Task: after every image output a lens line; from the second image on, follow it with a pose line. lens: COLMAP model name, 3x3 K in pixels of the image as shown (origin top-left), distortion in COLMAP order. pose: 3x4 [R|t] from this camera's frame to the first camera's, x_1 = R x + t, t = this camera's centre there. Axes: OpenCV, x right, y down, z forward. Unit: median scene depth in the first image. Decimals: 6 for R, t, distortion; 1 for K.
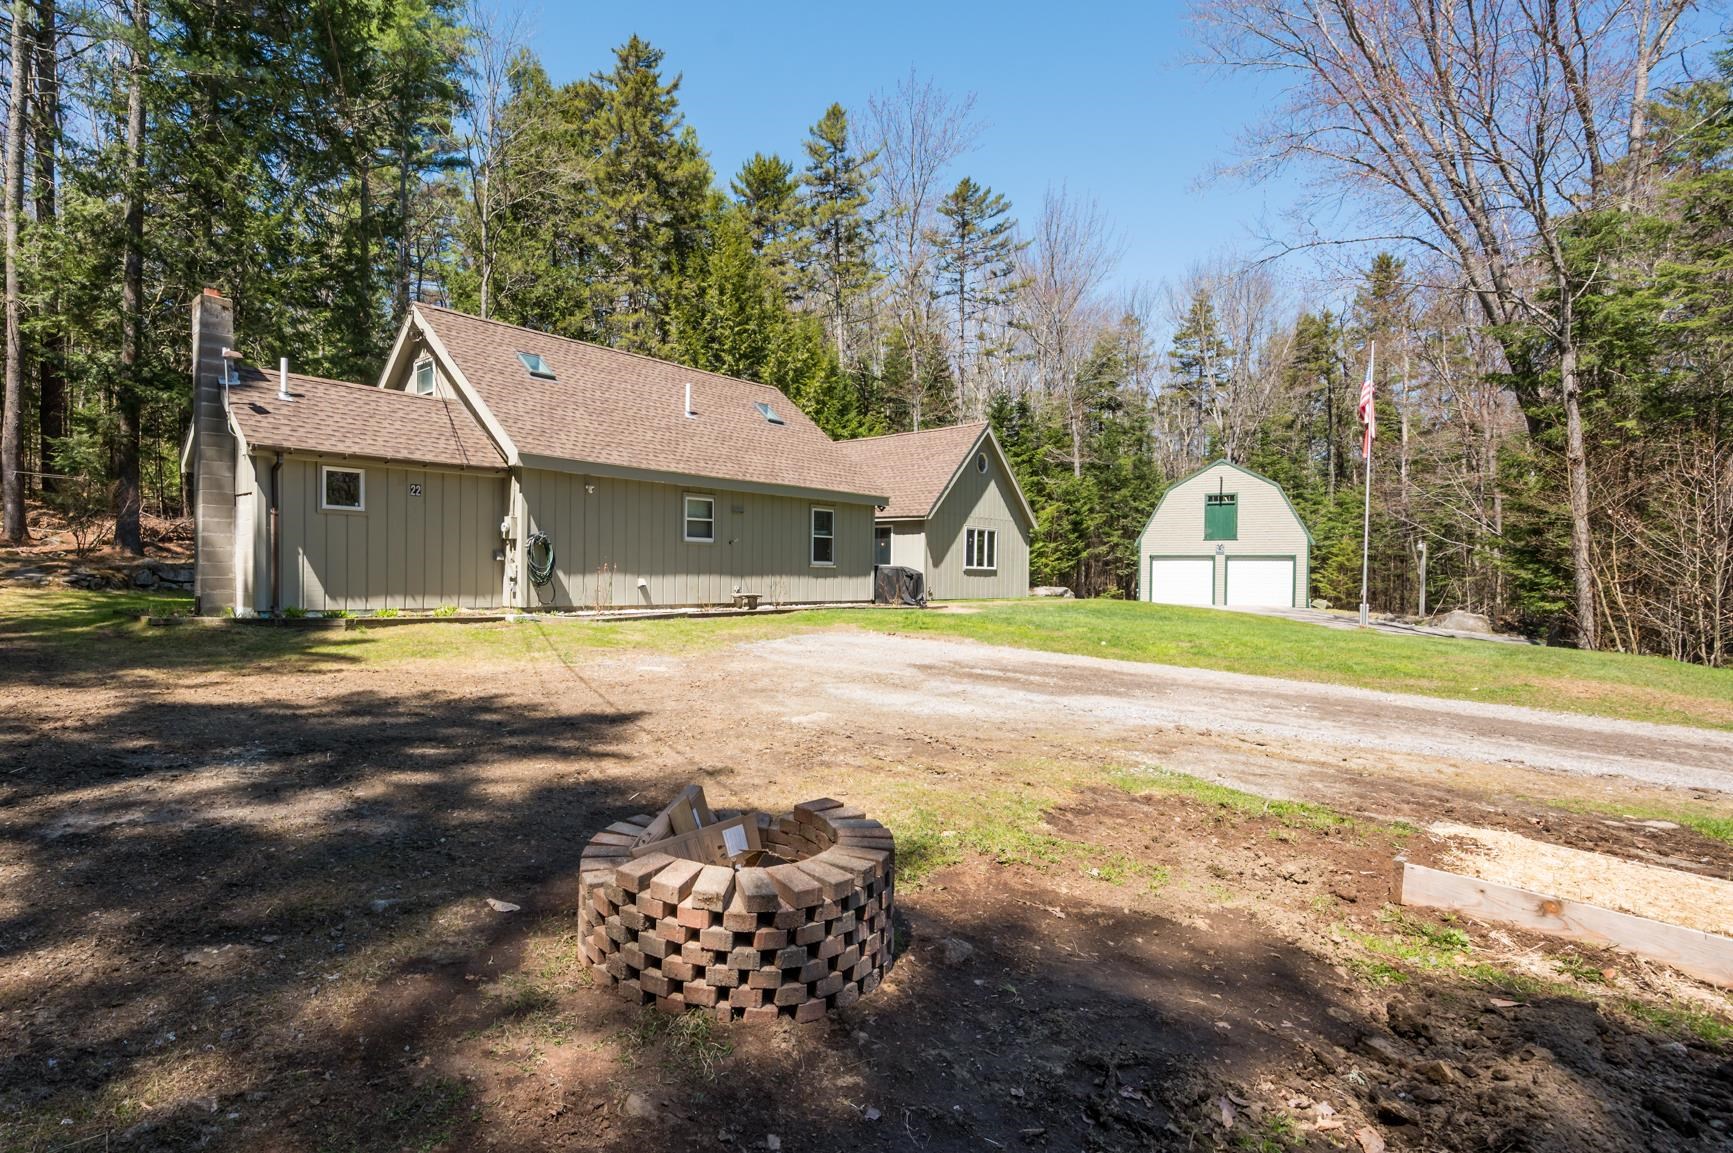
lens RADIAL K [[856.1, 0, 690.1], [0, 856.1, 576.5], [0, 0, 1]] dist [-0.003157, -0.000491]
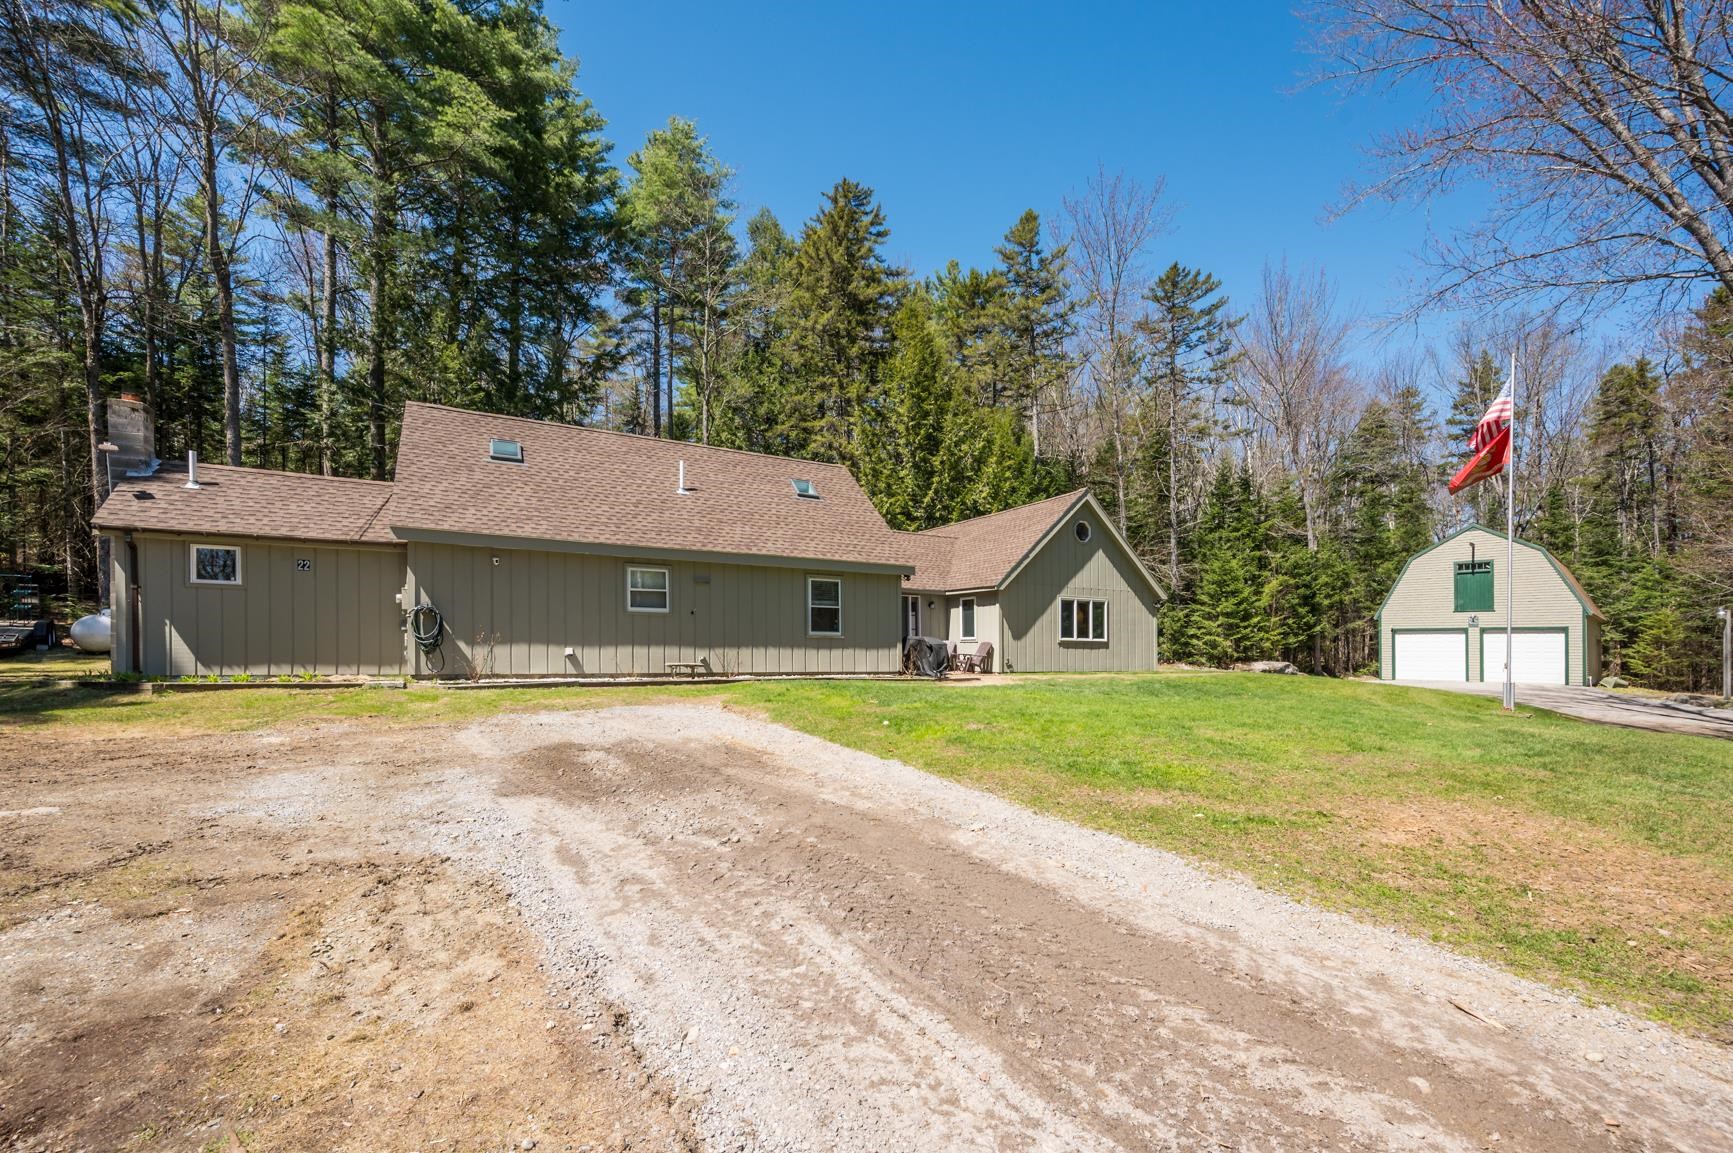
lens RADIAL K [[704.3, 0, 863.8], [0, 704.3, 637.8], [0, 0, 1]] dist [-0.003196, -0.000667]
pose [[0.966180, -0.006961, -0.257774, 0.216700], [0.000658, 0.999699, -0.024527, 0.004849], [0.257868, 0.023528, 0.965894, 0.120659]]
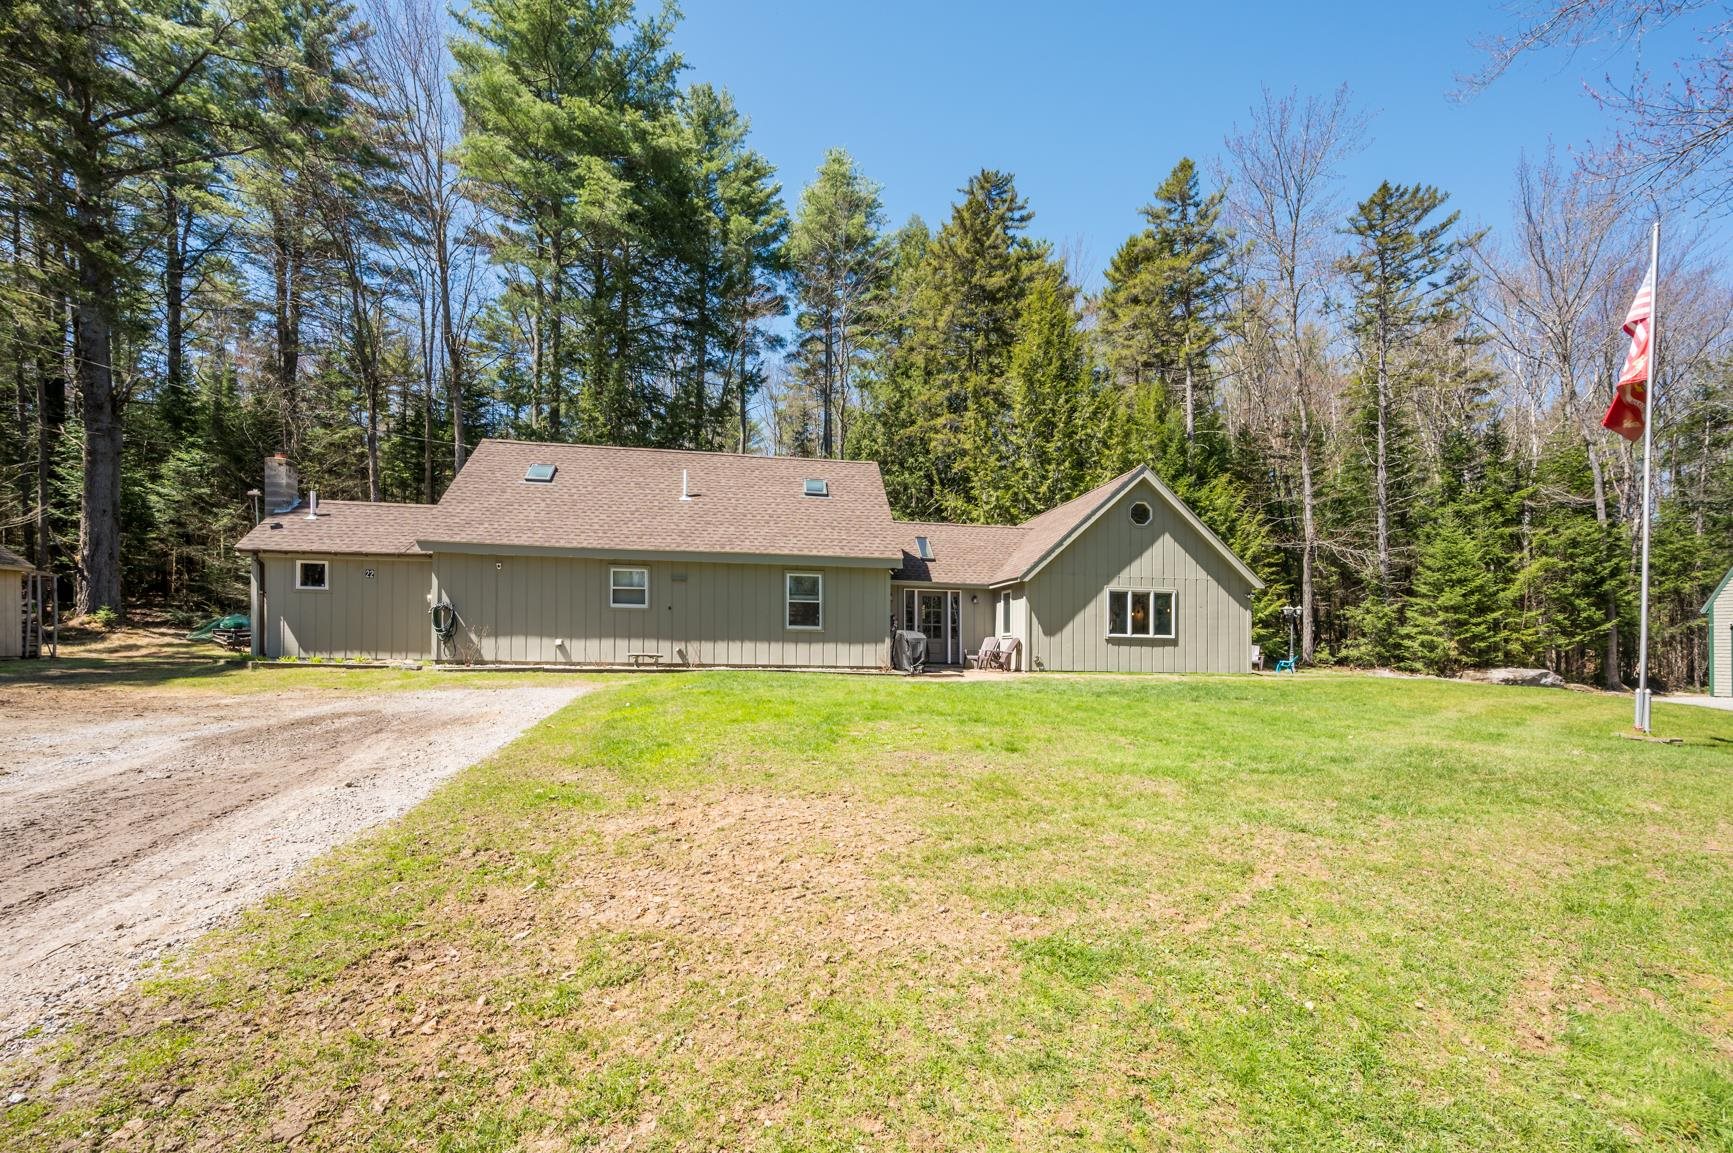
lens RADIAL K [[703.7, 0, 875.4], [0, 703.7, 636.9], [0, 0, 1]] dist [-0.004417, -0.000465]
pose [[0.822249, -0.008471, -0.569064, 0.369473], [-0.010540, 0.999491, -0.030109, 0.010190], [0.569030, 0.030755, 0.821742, 0.195731]]
